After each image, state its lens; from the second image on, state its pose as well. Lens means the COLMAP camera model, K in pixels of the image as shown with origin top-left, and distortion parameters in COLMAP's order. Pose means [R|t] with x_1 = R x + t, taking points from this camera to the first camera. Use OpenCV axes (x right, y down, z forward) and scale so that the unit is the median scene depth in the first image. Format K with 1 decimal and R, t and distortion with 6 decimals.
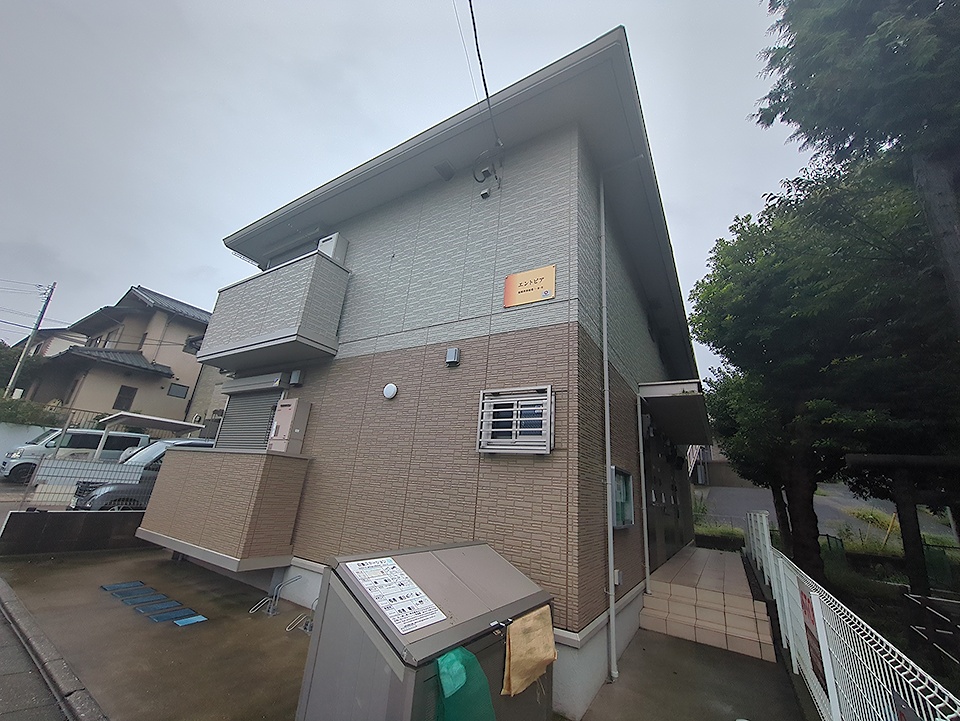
lens RADIAL K [[378.5, 0, 479.5], [0, 378.5, 362.7], [0, 0, 1]] dist [-0.001880, 0.000857]
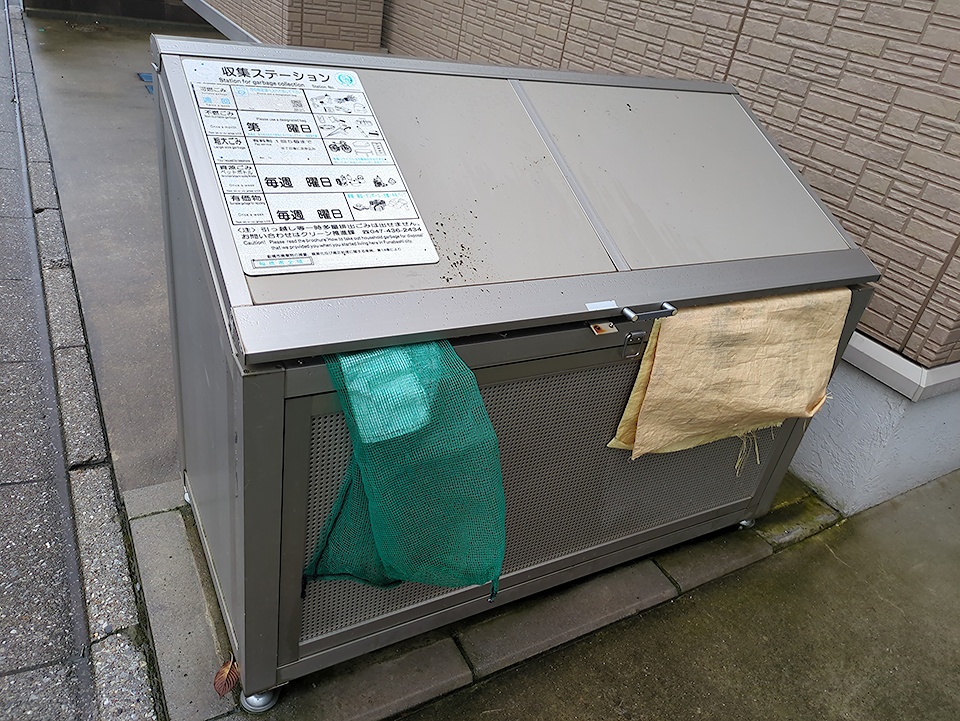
lens RADIAL K [[715.9, 0, 477.3], [0, 715.9, 362.4], [0, 0, 1]] dist [0.012081, -0.008382]
pose [[0.875777, 0.296036, -0.381284, 0.089990], [0.070114, 0.703484, 0.707244, 0.122896], [0.477597, -0.646121, 0.595339, 0.245290]]
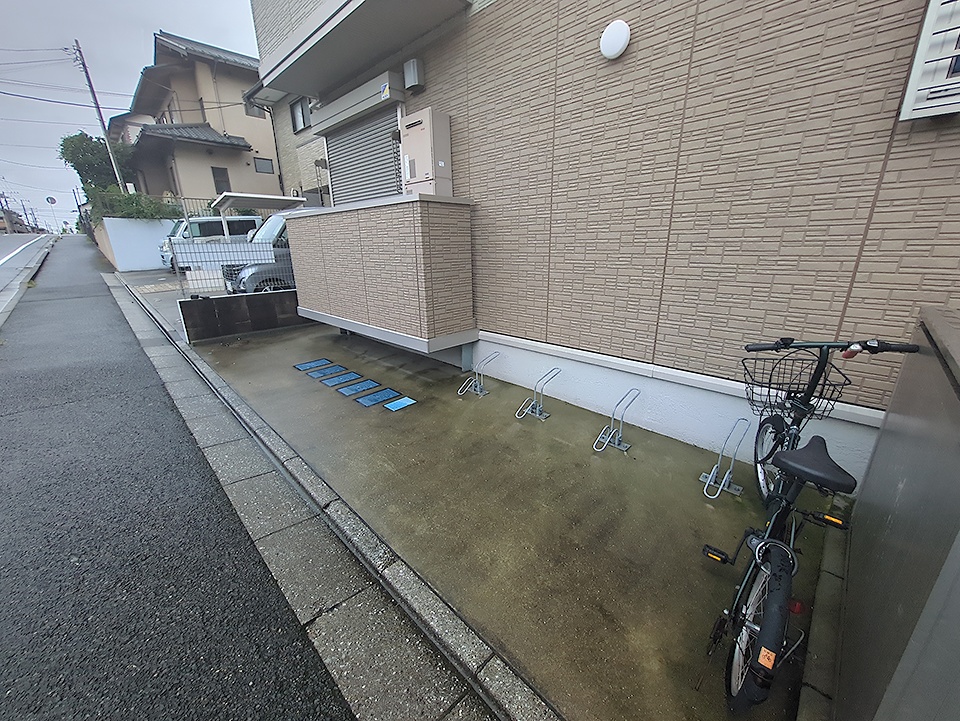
lens RADIAL K [[378.5, 0, 478.2], [0, 378.5, 358.2], [0, 0, 1]] dist [-0.001880, 0.000857]
pose [[0.970332, -0.028696, -0.240067, -0.309474], [0.162637, 0.812177, 0.560284, 0.109159], [0.178899, -0.582705, 0.792748, 0.328632]]
